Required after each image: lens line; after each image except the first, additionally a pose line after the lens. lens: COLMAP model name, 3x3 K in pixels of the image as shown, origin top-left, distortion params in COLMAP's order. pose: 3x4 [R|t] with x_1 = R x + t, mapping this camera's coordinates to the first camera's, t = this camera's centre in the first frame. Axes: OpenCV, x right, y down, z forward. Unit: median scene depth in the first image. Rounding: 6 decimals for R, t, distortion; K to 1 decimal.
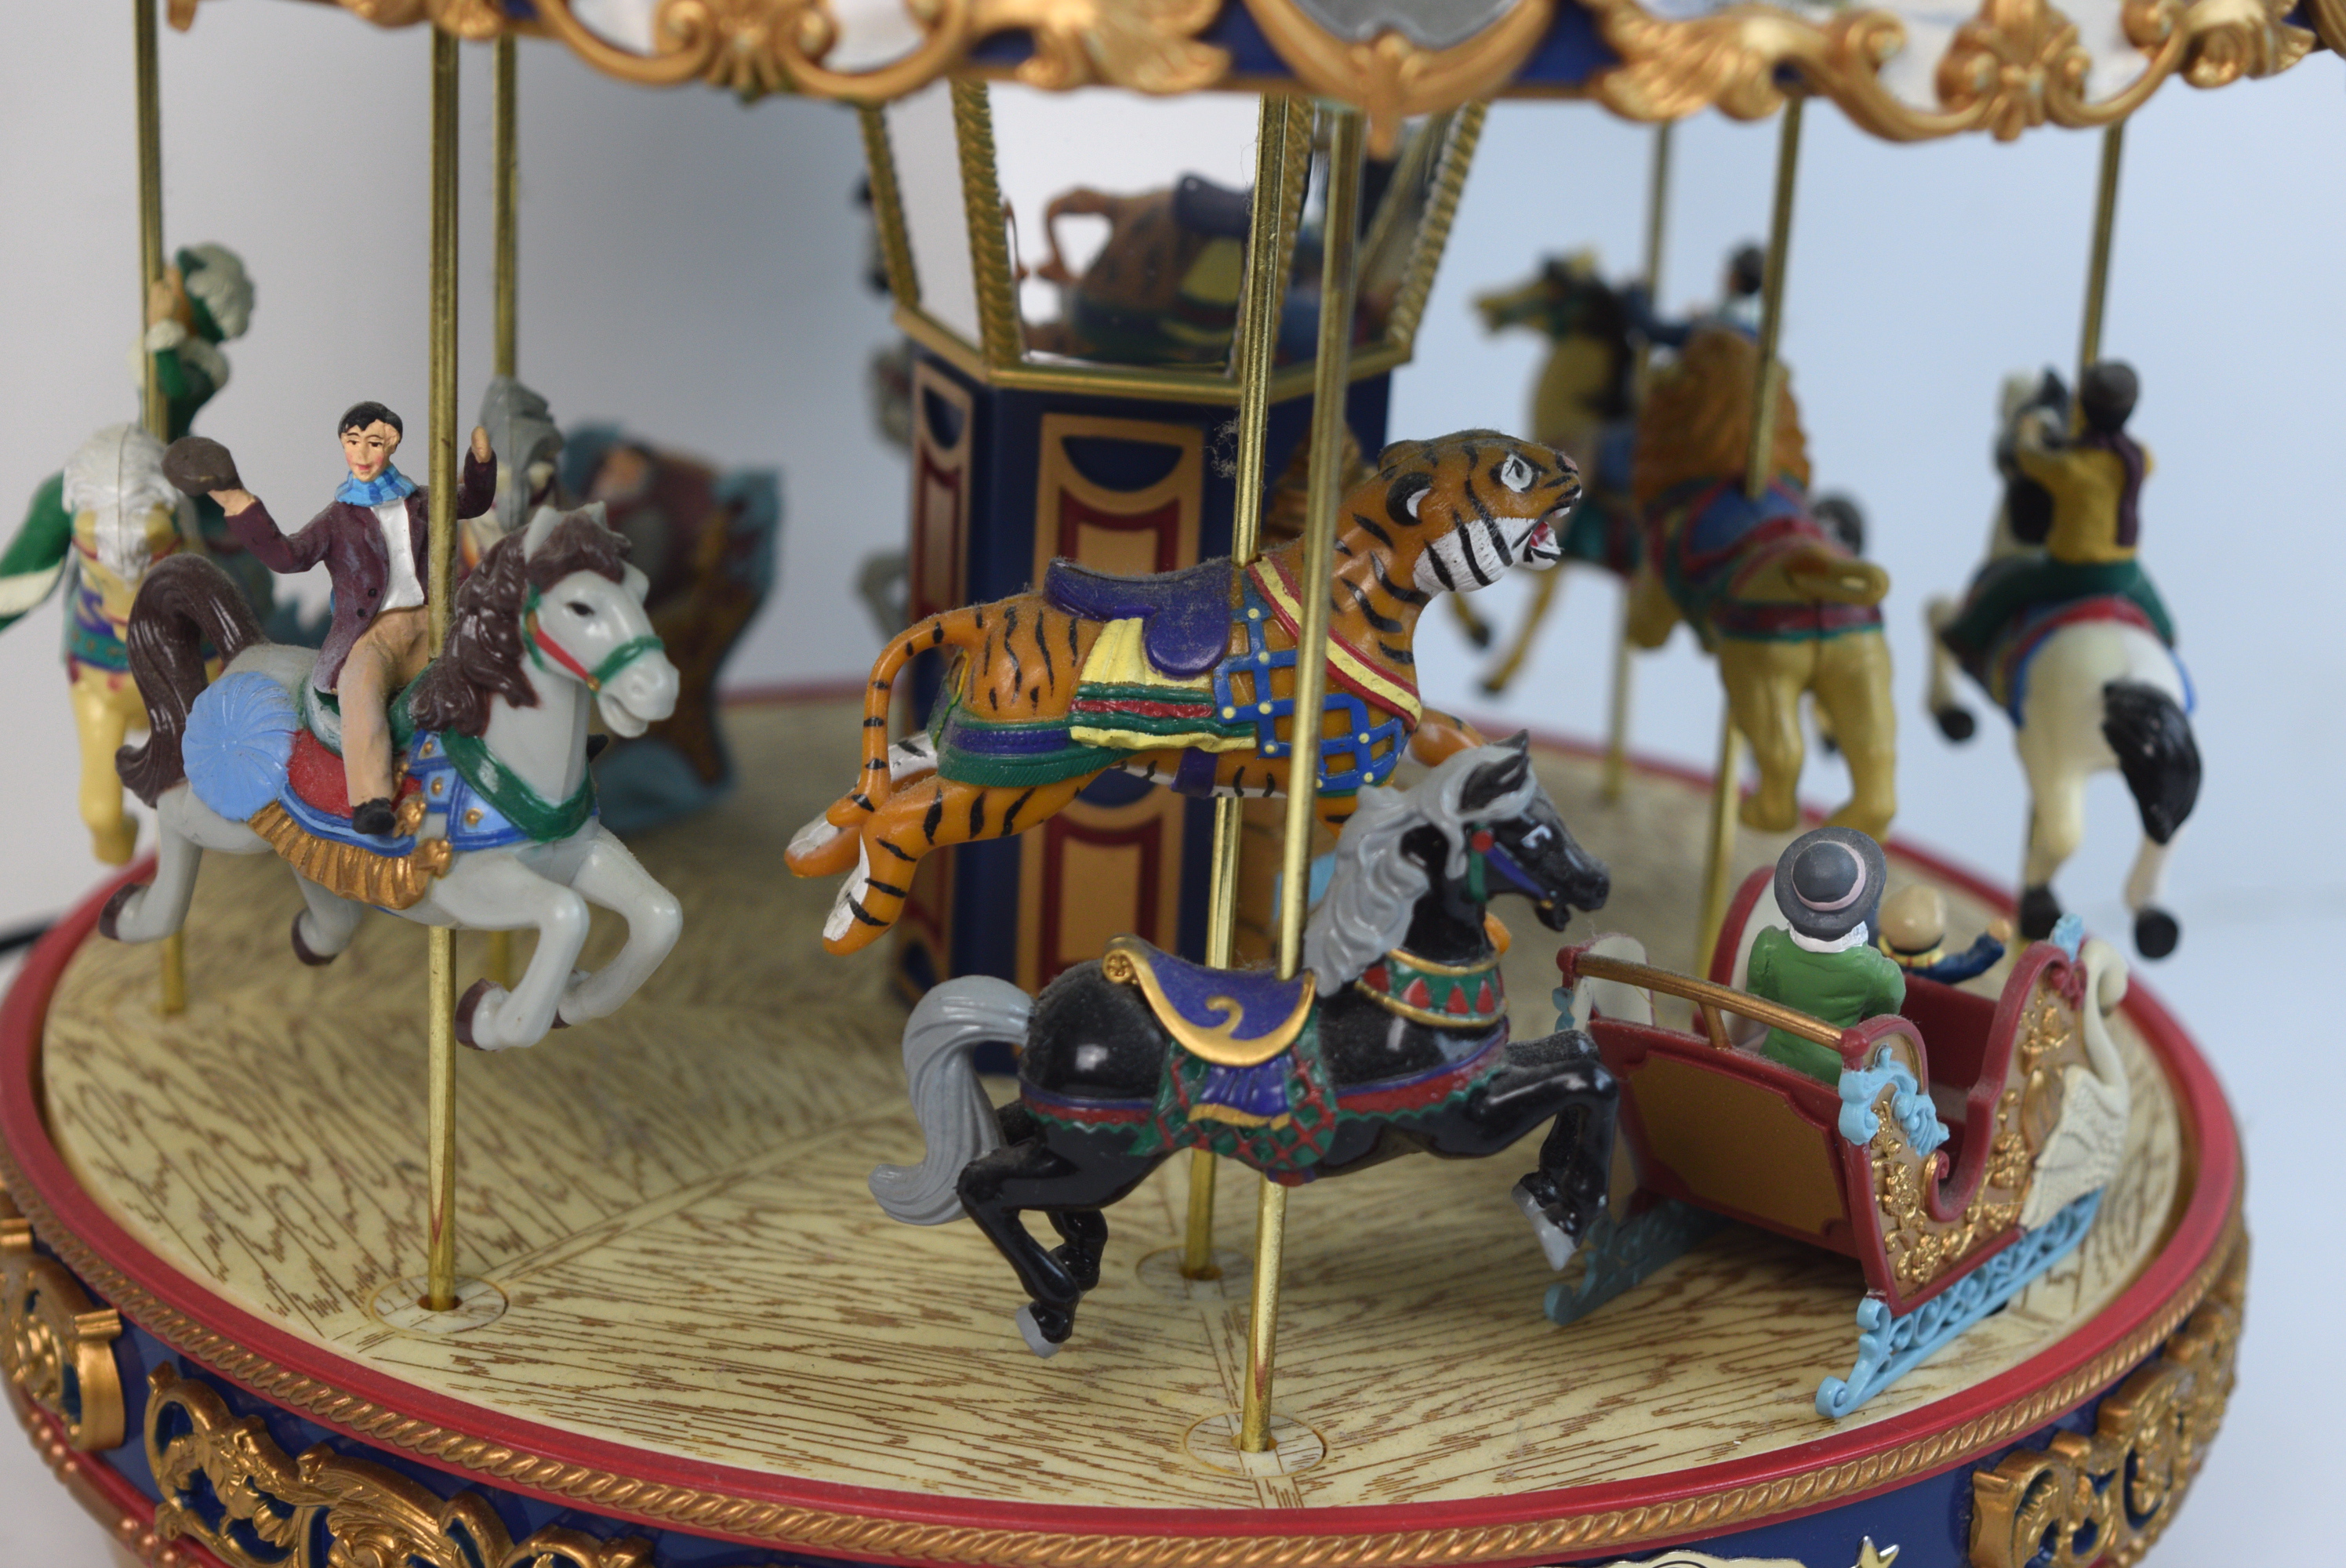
lens RADIAL K [[4410.9, 0, 1173.0], [0, 4410.9, 784.0], [0, 0, 1]] dist [0.007607, 0.169954]
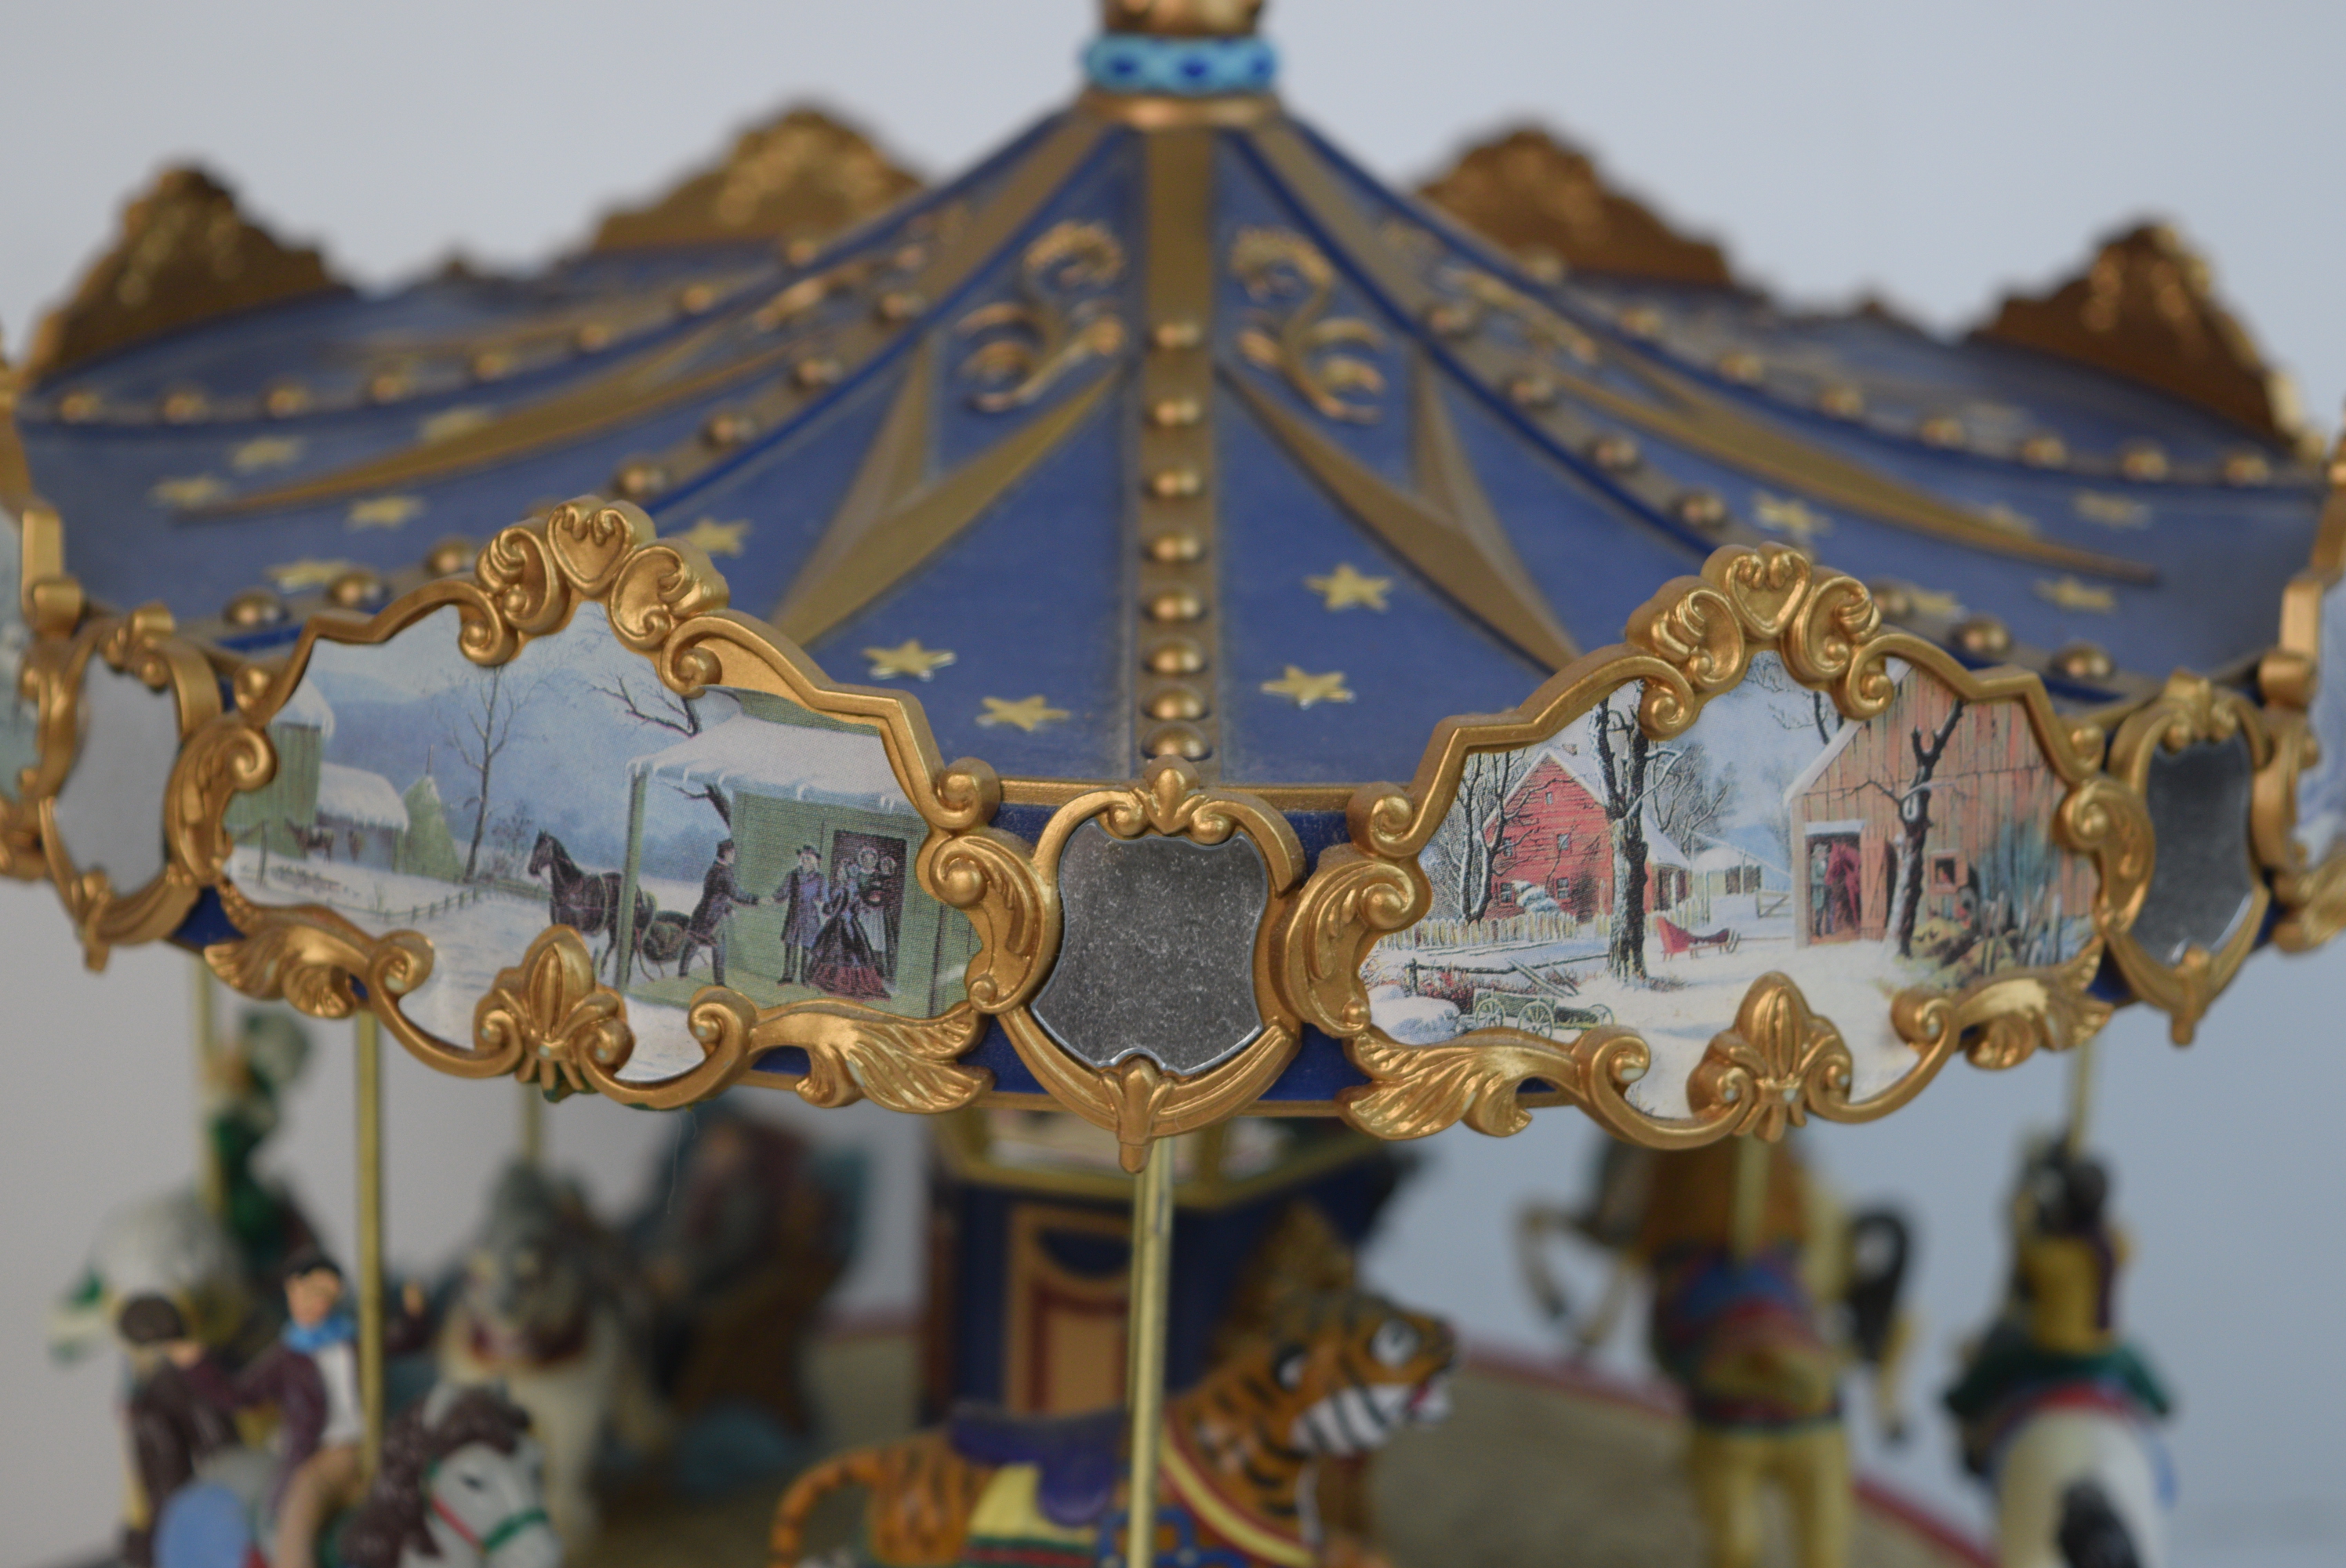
lens RADIAL K [[4410.9, 0, 1173.0], [0, 4410.9, 784.0], [0, 0, 1]] dist [0.007607, 0.169954]
pose [[0.990154, 0.022432, -0.138176, 0.186124], [-0.027121, 0.999115, -0.032147, -0.186348], [0.137332, 0.035578, 0.989886, -0.046966]]
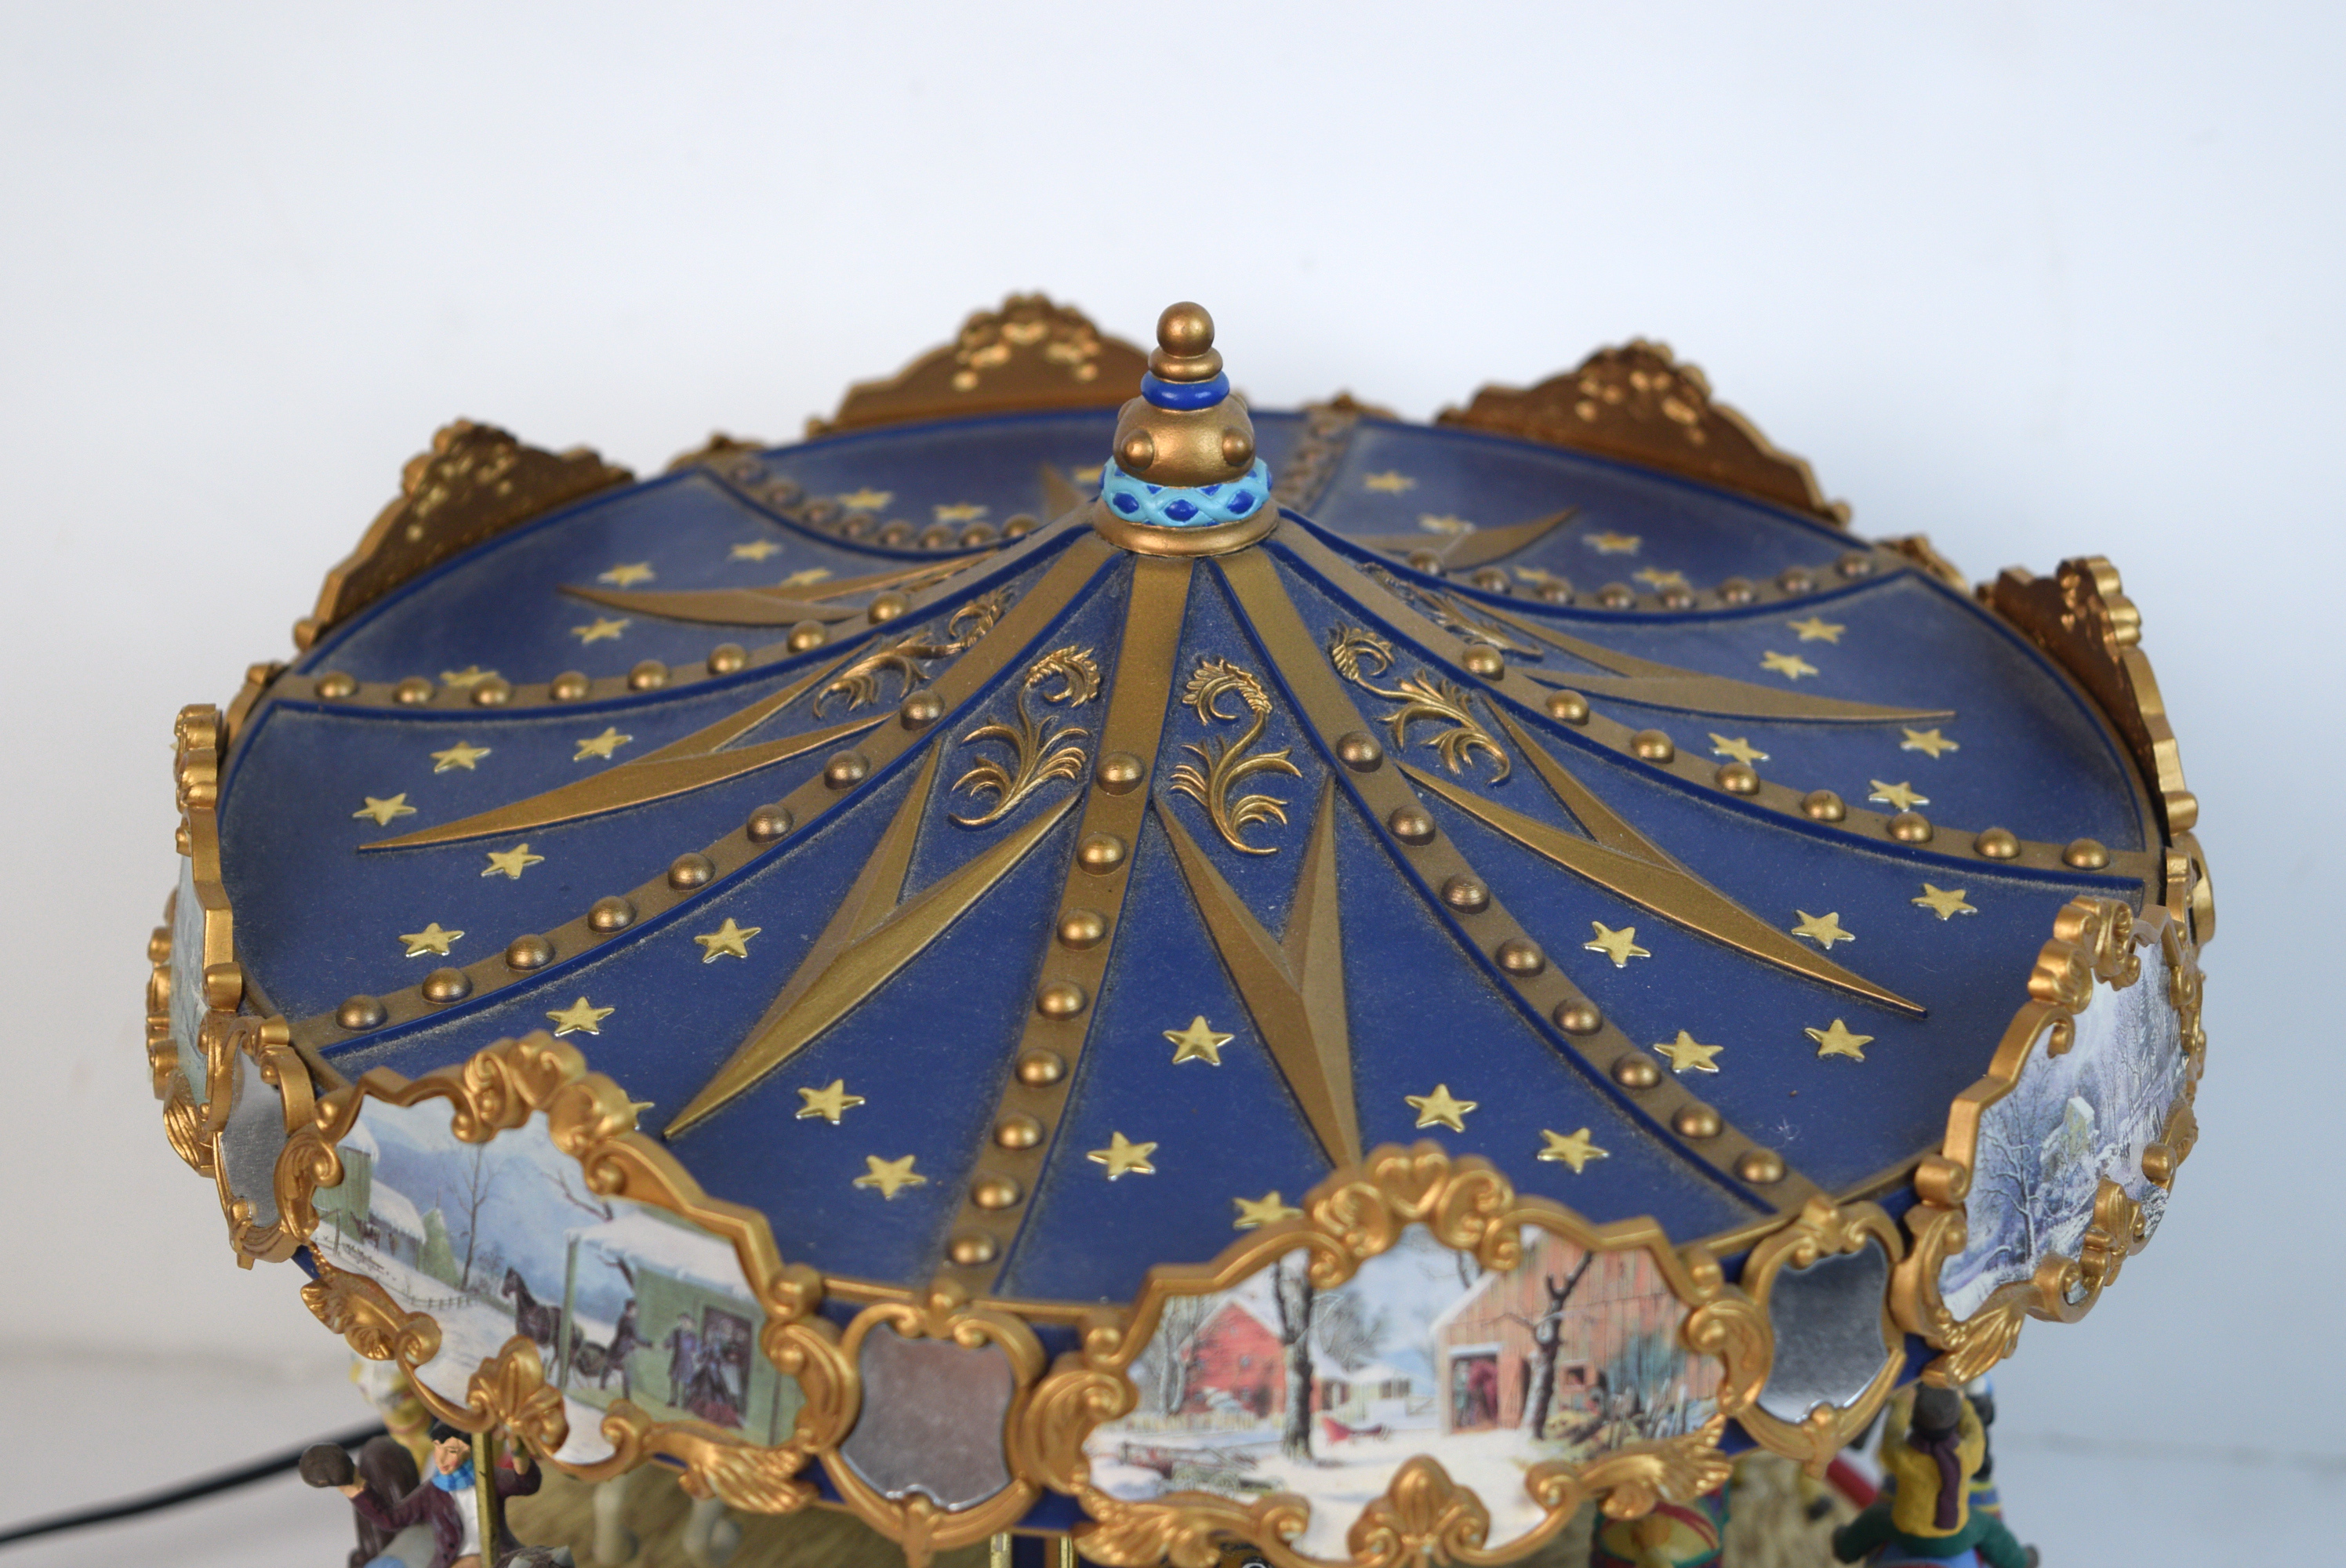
lens RADIAL K [[4410.9, 0, 1173.0], [0, 4410.9, 784.0], [0, 0, 1]] dist [0.007607, 0.169954]
pose [[0.941078, 0.113822, -0.318459, 0.503356], [-0.068865, 0.986427, 0.149061, -0.559738], [0.331103, -0.118347, 0.936144, -0.243419]]
